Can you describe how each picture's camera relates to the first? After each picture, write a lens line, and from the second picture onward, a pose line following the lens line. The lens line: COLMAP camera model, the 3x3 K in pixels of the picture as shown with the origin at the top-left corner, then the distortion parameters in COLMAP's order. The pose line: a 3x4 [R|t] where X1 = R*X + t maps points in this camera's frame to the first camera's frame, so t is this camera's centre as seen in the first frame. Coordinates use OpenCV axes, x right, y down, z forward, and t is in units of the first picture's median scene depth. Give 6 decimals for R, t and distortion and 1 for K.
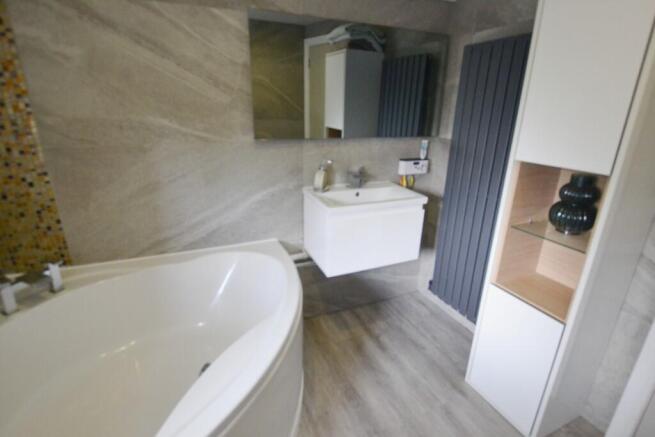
lens RADIAL K [[334.3, 0, 327.5], [0, 334.3, 218.5], [0, 0, 1]] dist [-0.019306, -0.000444]
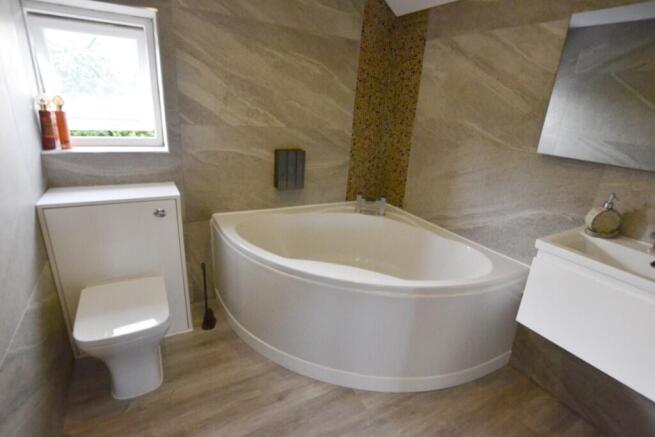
lens RADIAL K [[334.3, 0, 327.5], [0, 334.3, 218.5], [0, 0, 1]] dist [-0.019306, -0.000444]
pose [[0.100792, 0.311100, -0.945017, 0.712068], [-0.383040, 0.888770, 0.251730, -0.084017], [0.918217, 0.336607, 0.208745, 0.345953]]
